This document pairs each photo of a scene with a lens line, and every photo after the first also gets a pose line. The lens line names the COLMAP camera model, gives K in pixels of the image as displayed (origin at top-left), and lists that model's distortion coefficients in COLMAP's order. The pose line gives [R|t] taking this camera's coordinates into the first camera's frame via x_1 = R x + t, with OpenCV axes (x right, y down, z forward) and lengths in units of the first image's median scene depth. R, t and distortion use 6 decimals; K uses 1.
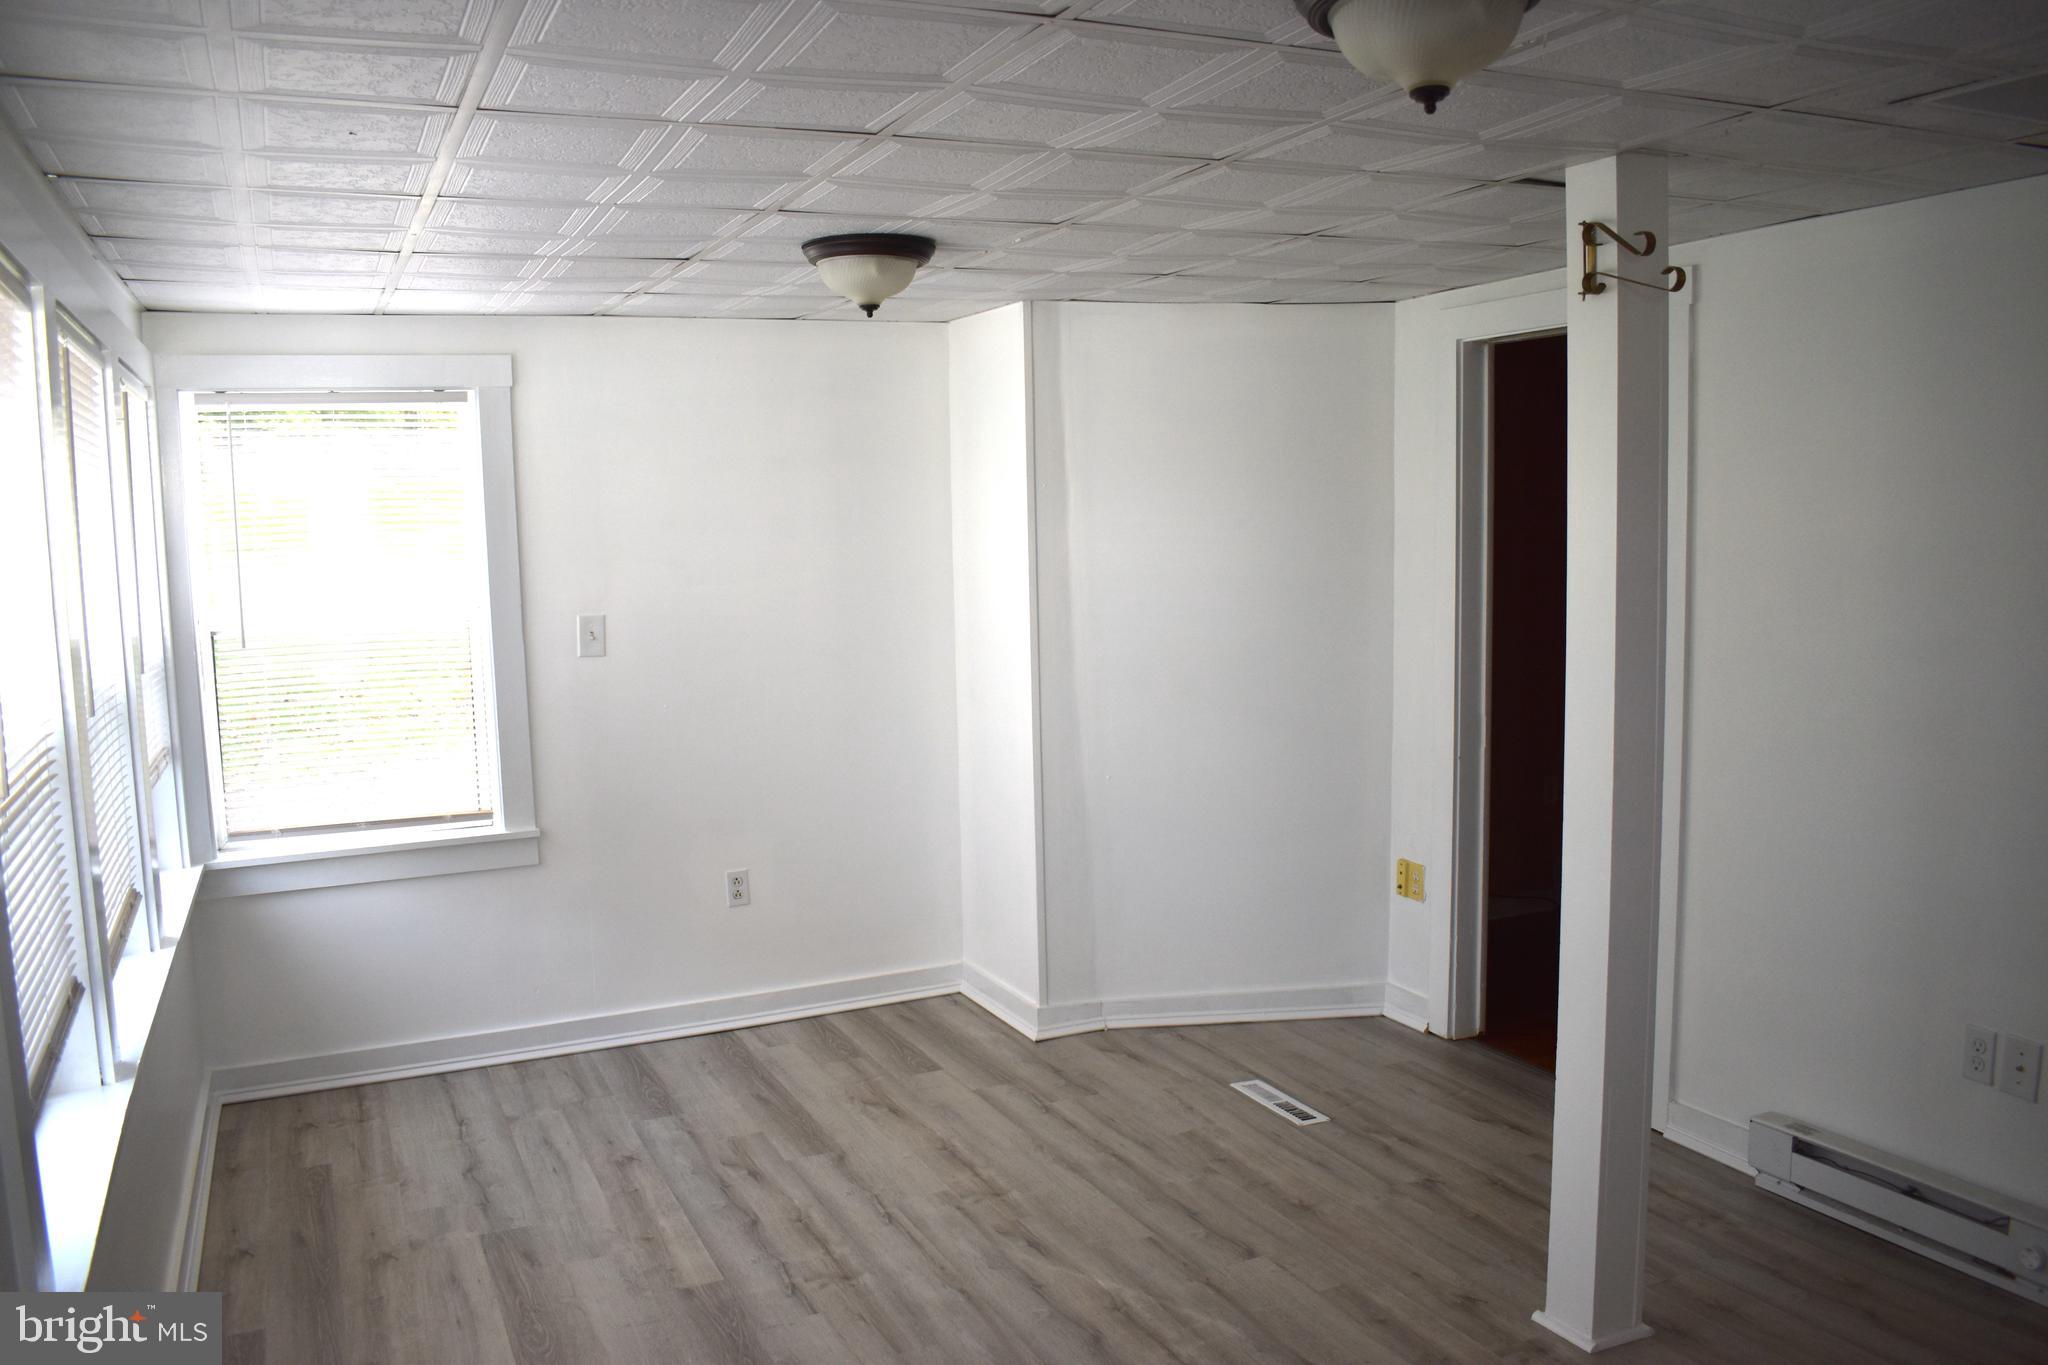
lens RADIAL K [[1595.5, 0, 1022.8], [0, 1595.5, 684.4], [0, 0, 1]] dist [-0.098235, 0.012766]
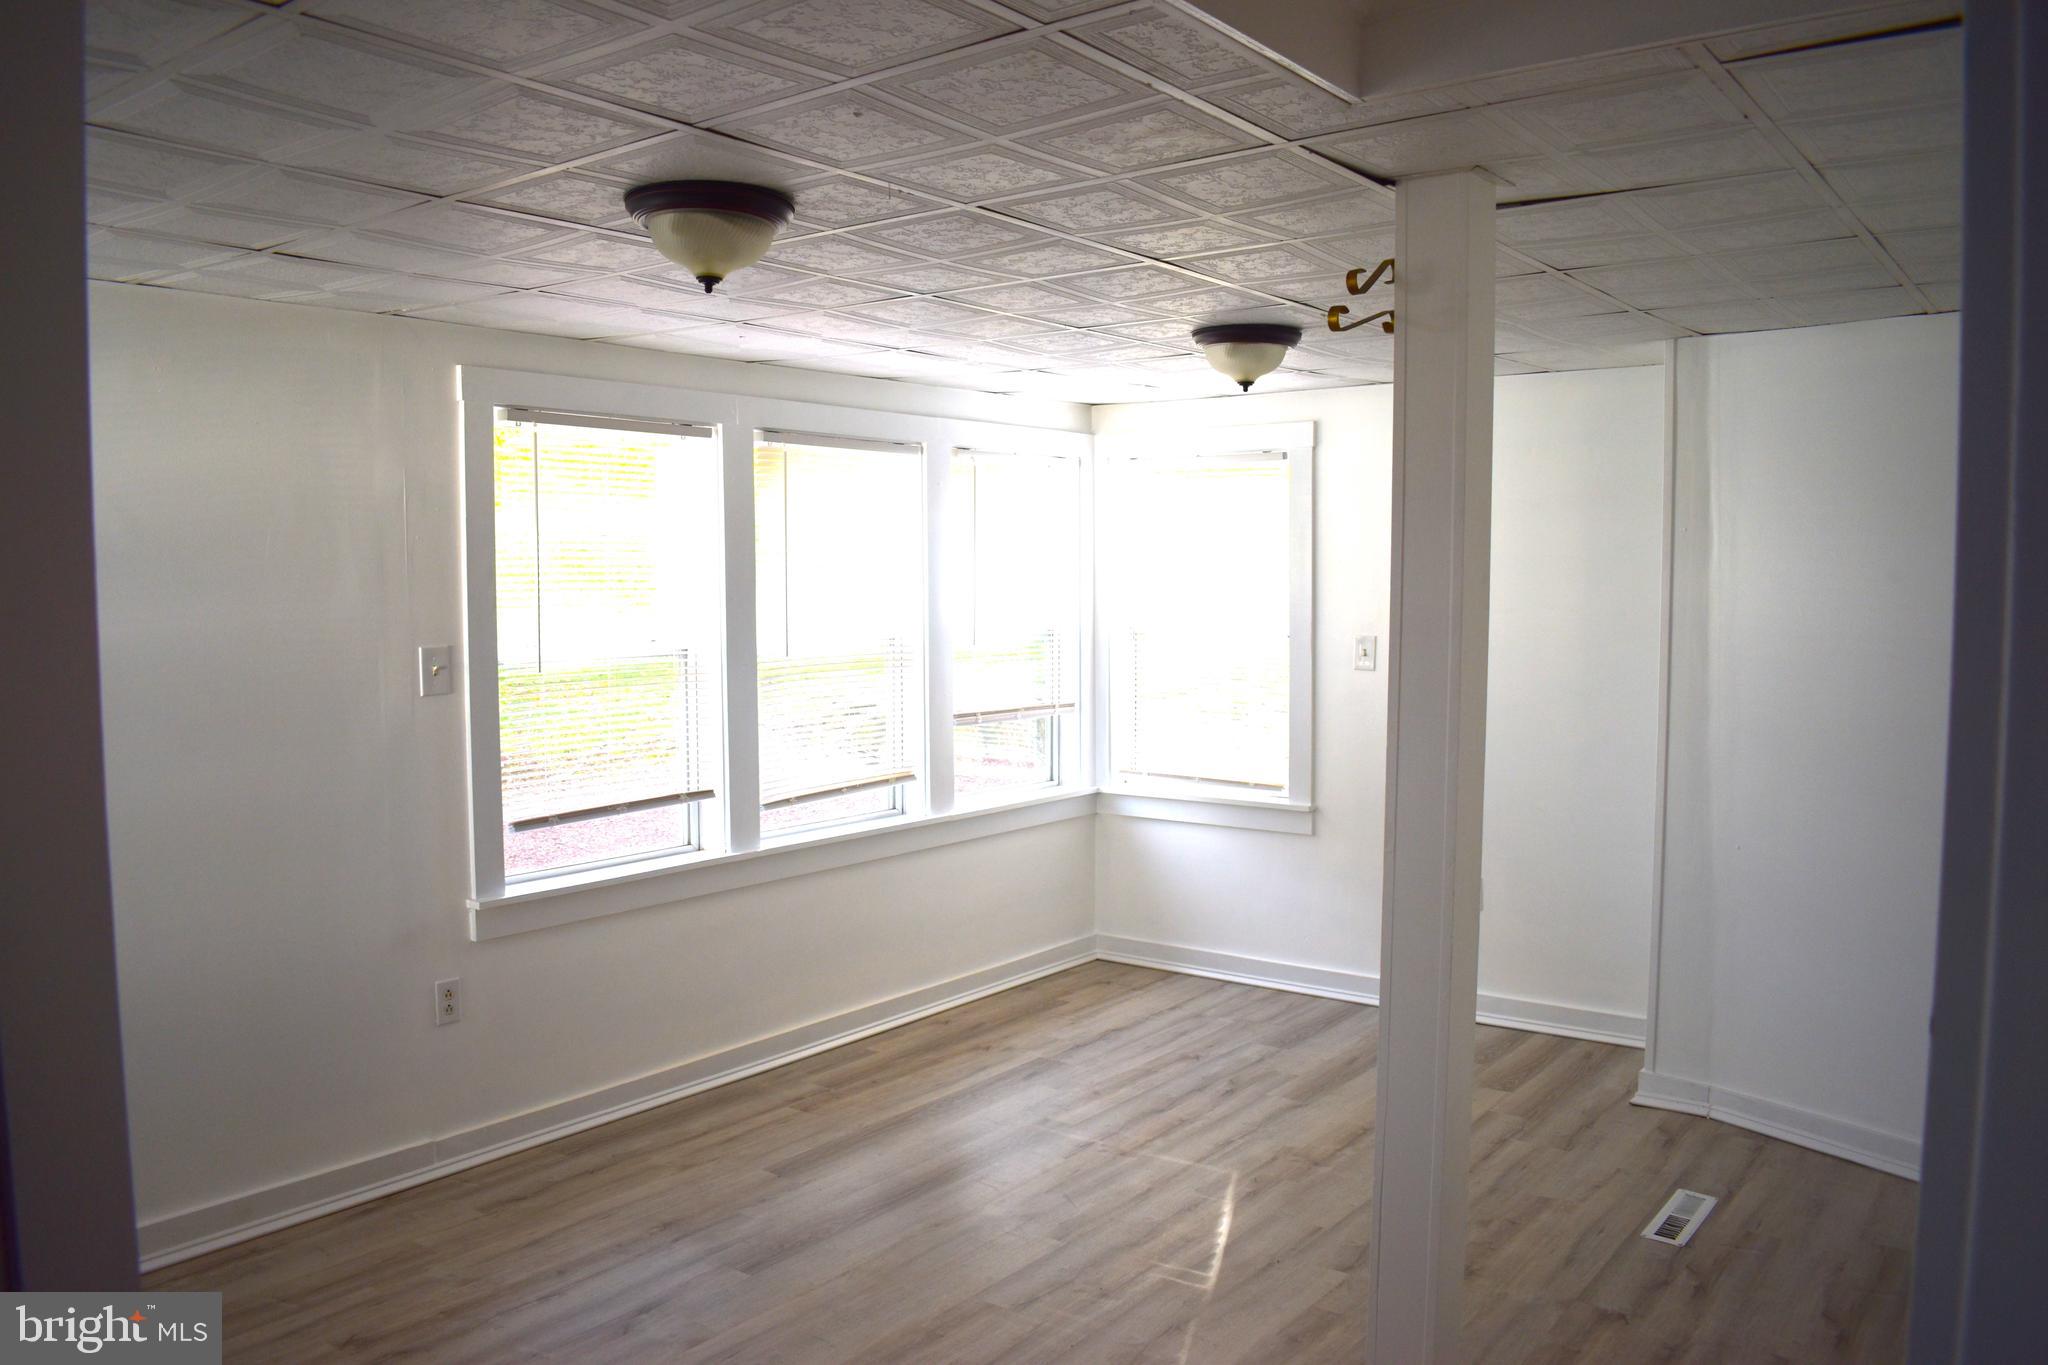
lens RADIAL K [[1595.5, 0, 1028.1], [0, 1595.5, 674.5], [0, 0, 1]] dist [-0.098235, 0.012766]
pose [[0.482754, 0.085797, -0.871543, 0.737738], [-0.107797, 0.993443, 0.038088, -0.037129], [0.869096, 0.075563, 0.488837, 0.224674]]
